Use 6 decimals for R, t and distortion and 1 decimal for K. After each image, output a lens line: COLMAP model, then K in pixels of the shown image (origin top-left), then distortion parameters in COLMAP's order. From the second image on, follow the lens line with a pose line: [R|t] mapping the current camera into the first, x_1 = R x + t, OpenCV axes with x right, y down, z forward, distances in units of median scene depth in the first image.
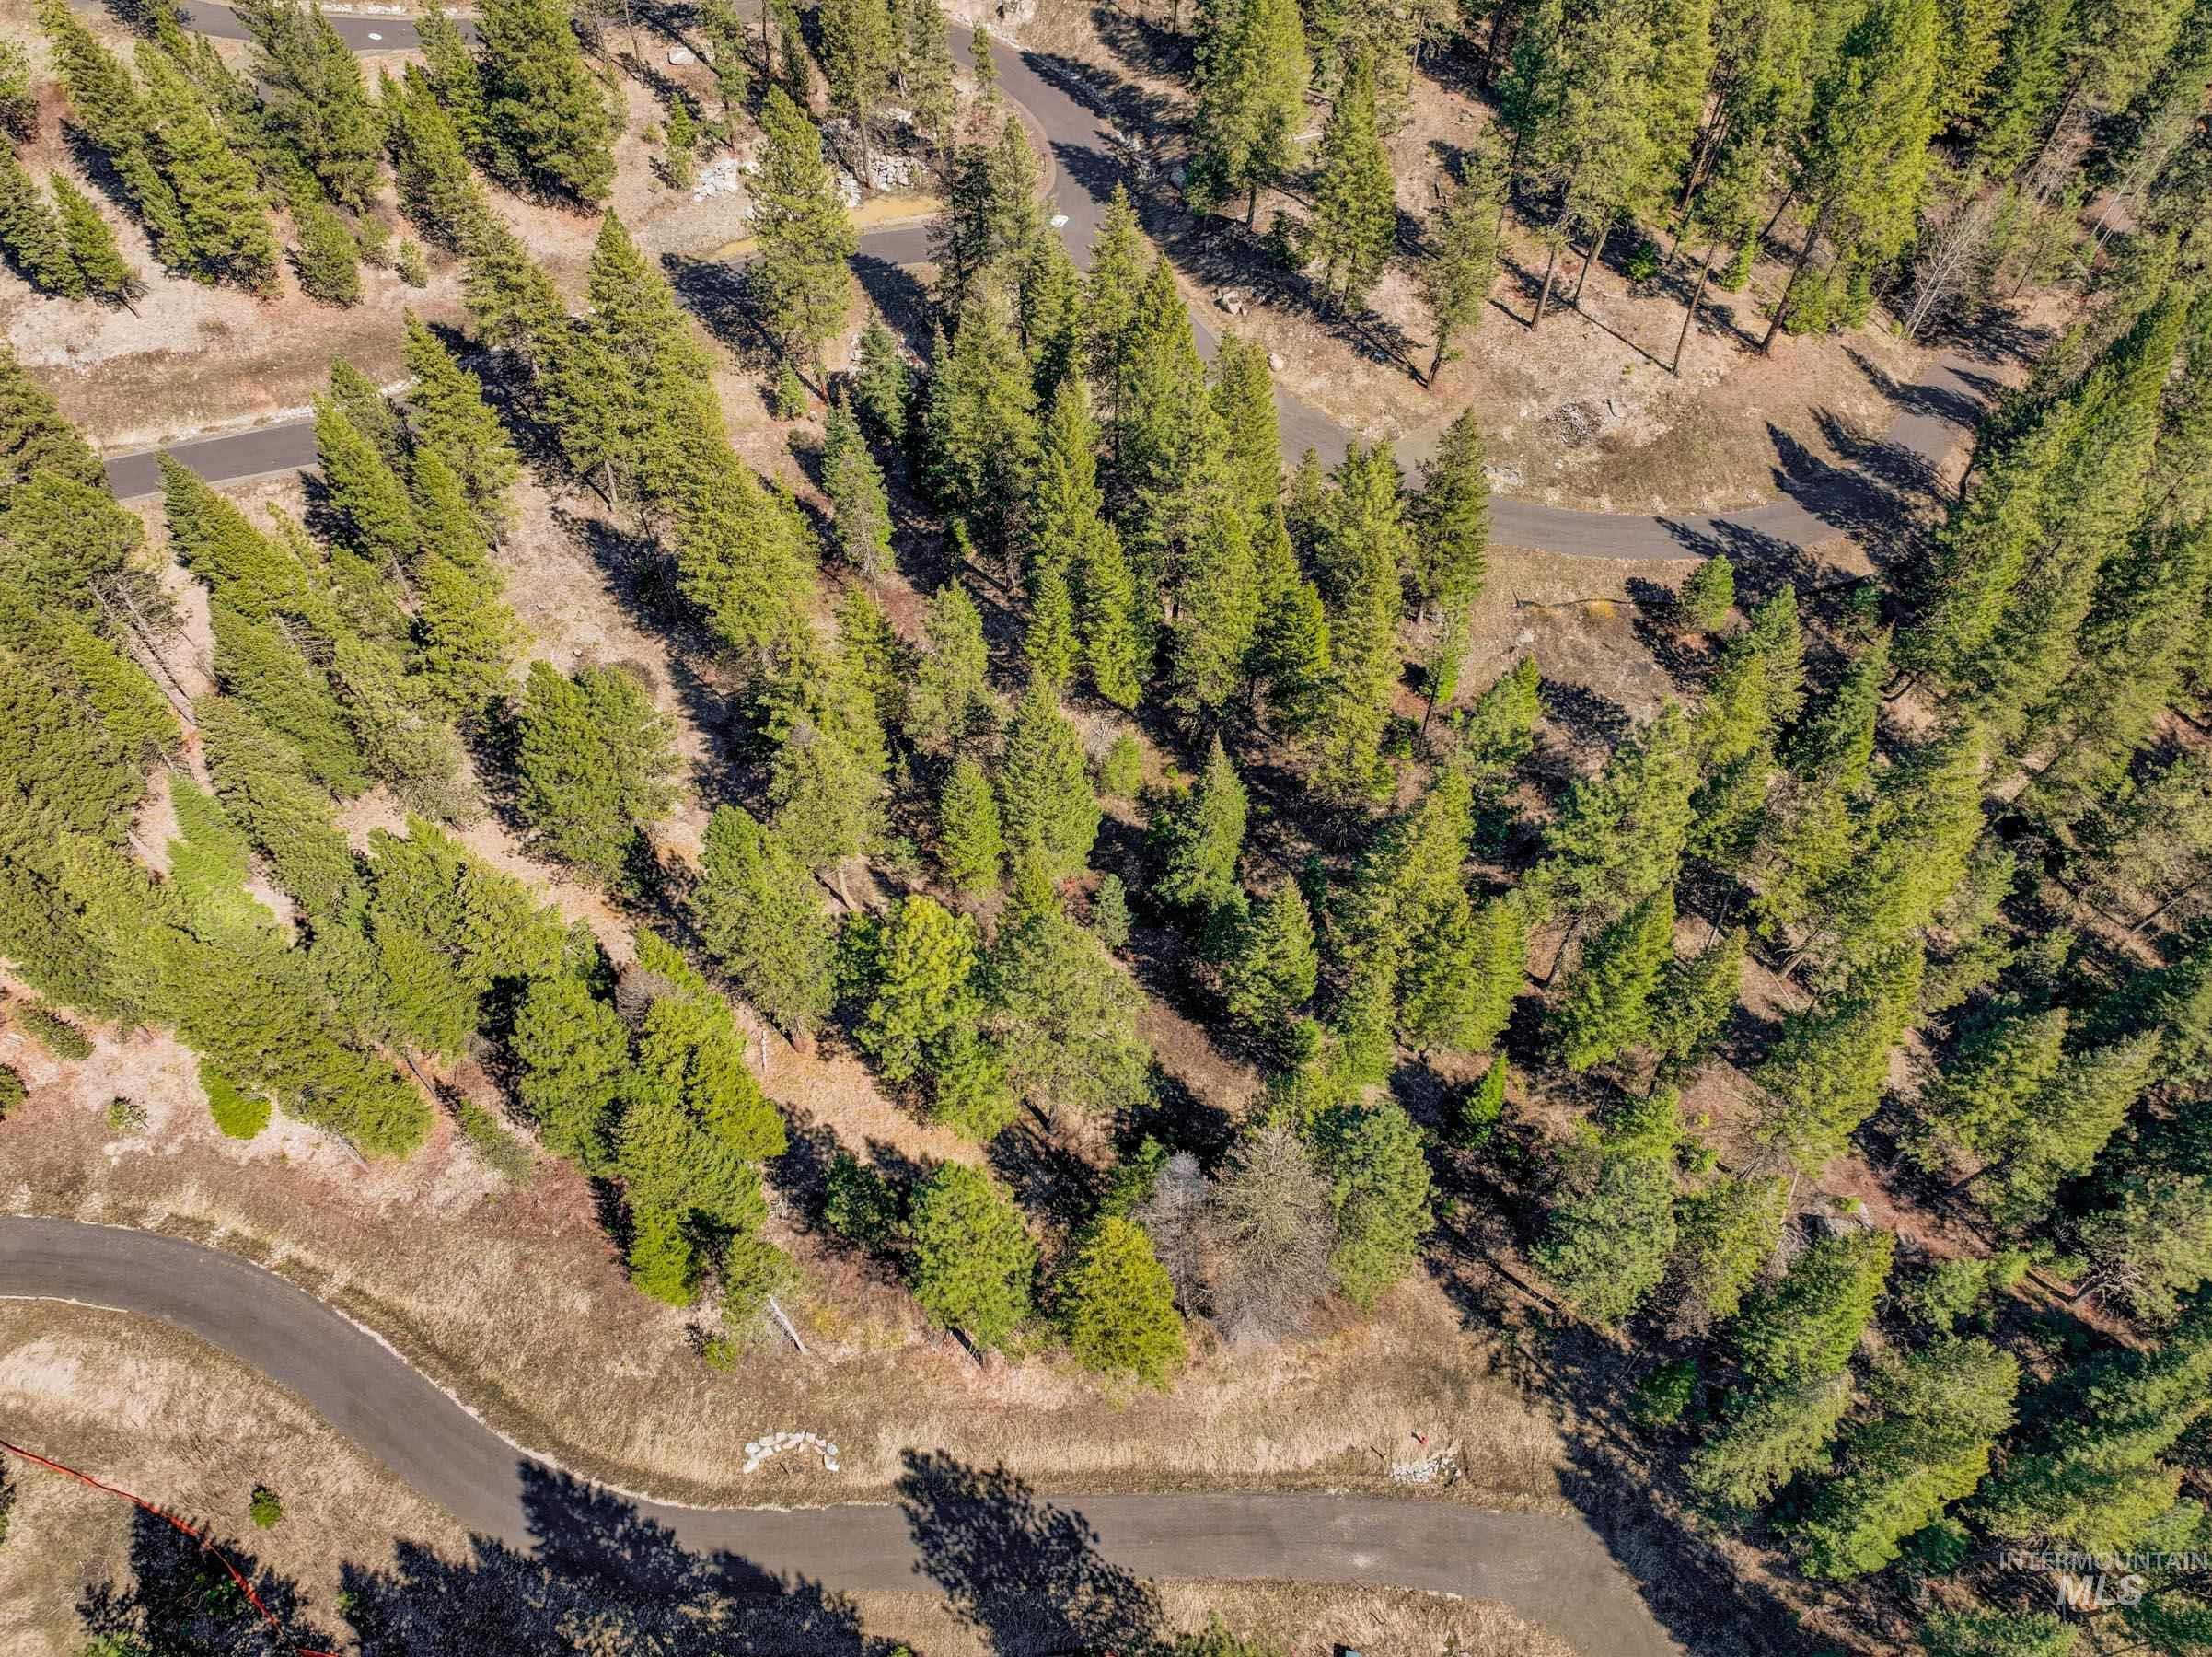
lens RADIAL K [[1562.0, 0, 1108.3], [0, 1562.0, 838.9], [0, 0, 1]] dist [-0.002026, 0.016955]
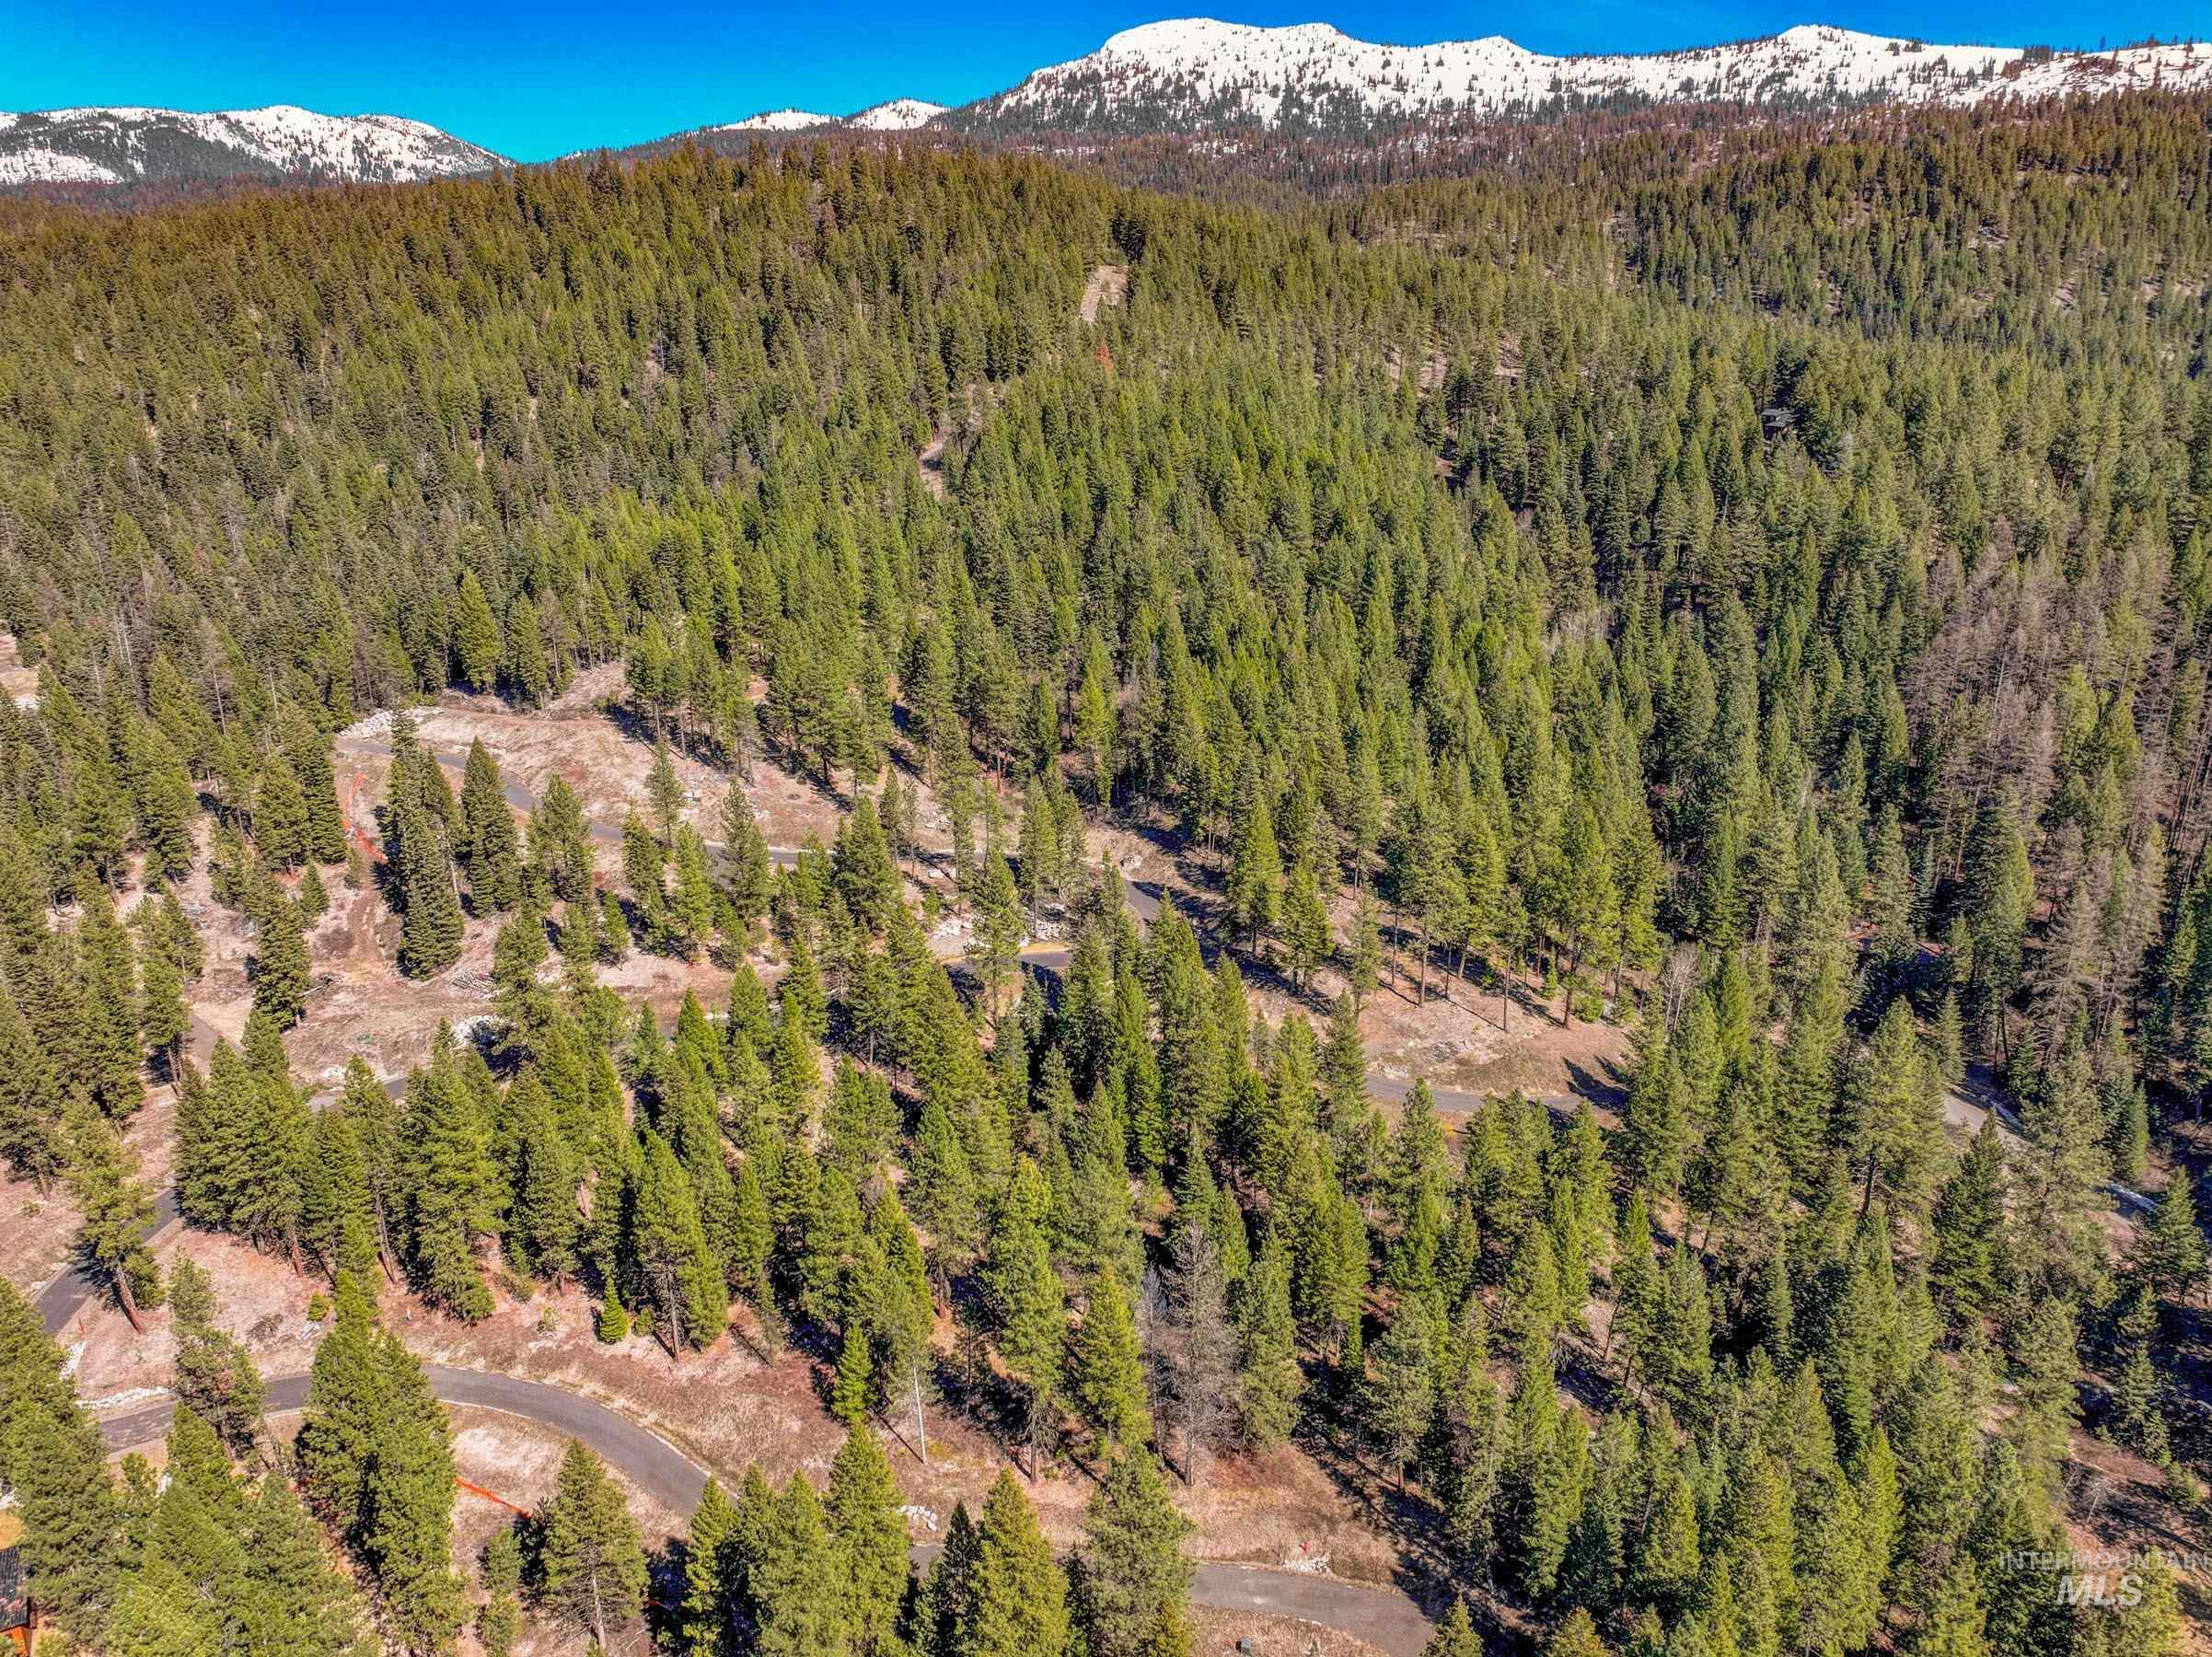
lens RADIAL K [[1562.0, 0, 1104.7], [0, 1562.0, 825.0], [0, 0, 1]] dist [-0.002026, 0.016955]
pose [[0.994614, 0.025463, -0.100473, 0.113087], [-0.078829, 0.815233, -0.573743, 0.571596], [0.067300, 0.578573, 0.812850, -0.564303]]
